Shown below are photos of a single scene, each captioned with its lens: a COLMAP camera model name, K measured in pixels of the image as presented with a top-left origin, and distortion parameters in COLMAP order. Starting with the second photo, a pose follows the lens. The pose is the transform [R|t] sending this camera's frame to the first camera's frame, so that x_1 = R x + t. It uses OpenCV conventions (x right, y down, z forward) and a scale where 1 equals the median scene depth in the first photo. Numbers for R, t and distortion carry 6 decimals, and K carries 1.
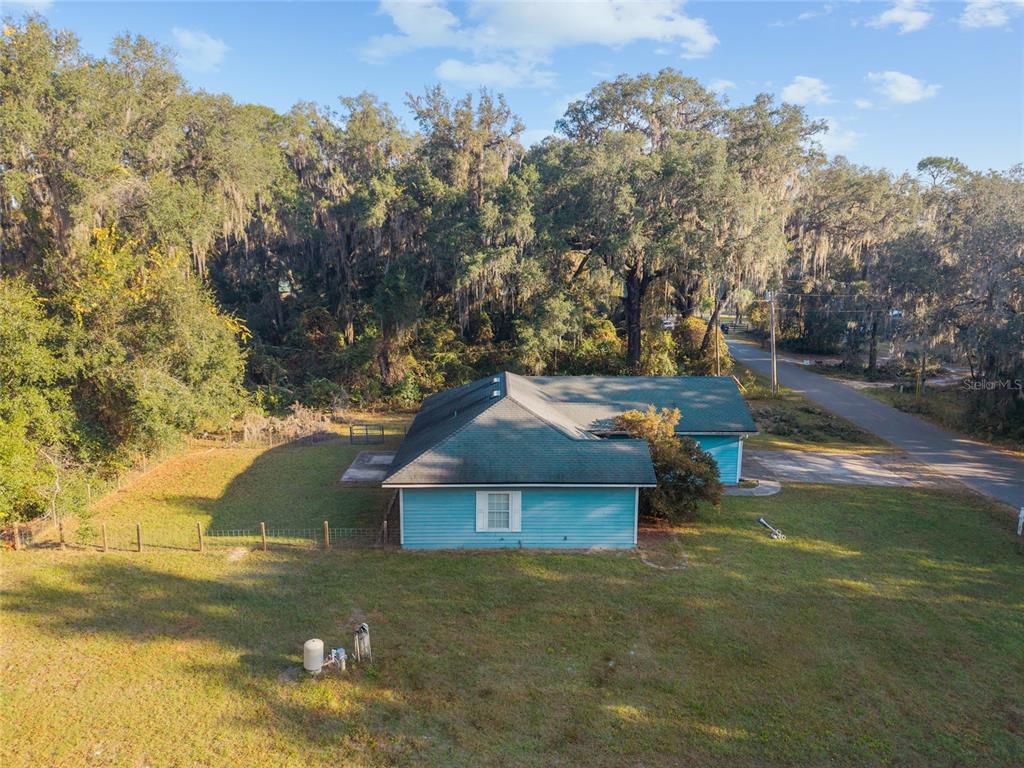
lens RADIAL K [[695.3, 0, 512.0], [0, 695.3, 384.0], [0, 0, 1]] dist [-0.032951, -0.000402]
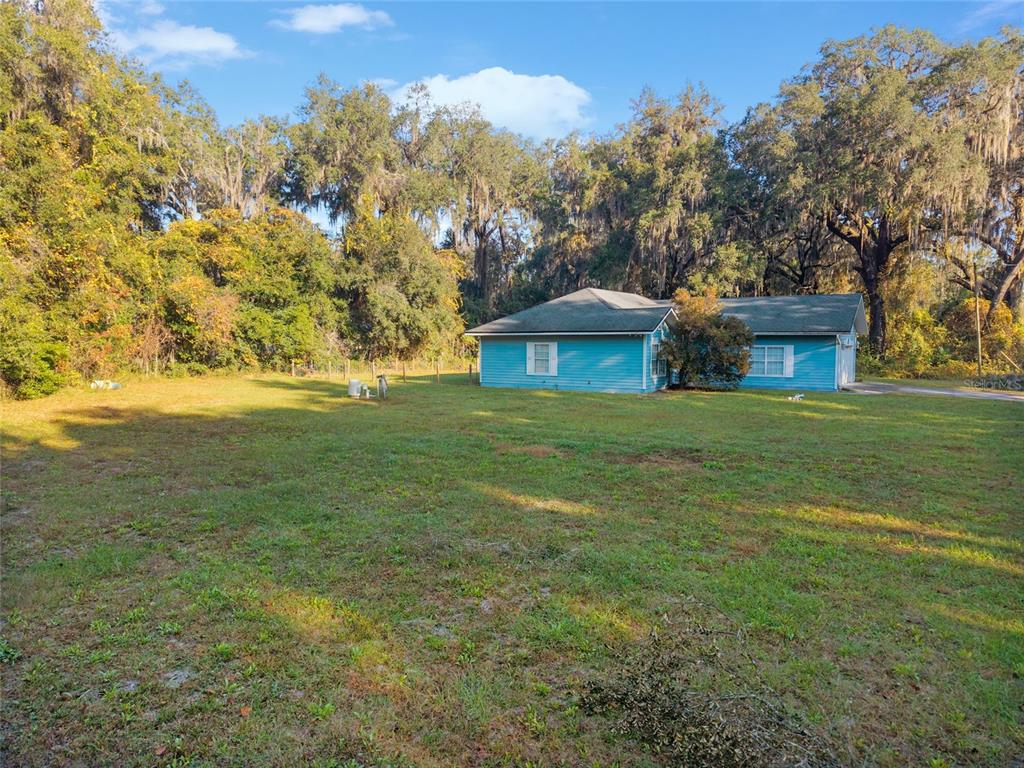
lens RADIAL K [[695.3, 0, 512.0], [0, 695.3, 384.0], [0, 0, 1]] dist [-0.032951, -0.000402]
pose [[0.817841, 0.027689, -0.574778, 0.663588], [-0.095879, 0.991436, -0.088663, 0.344294], [0.567401, 0.127621, 0.813492, -0.067098]]
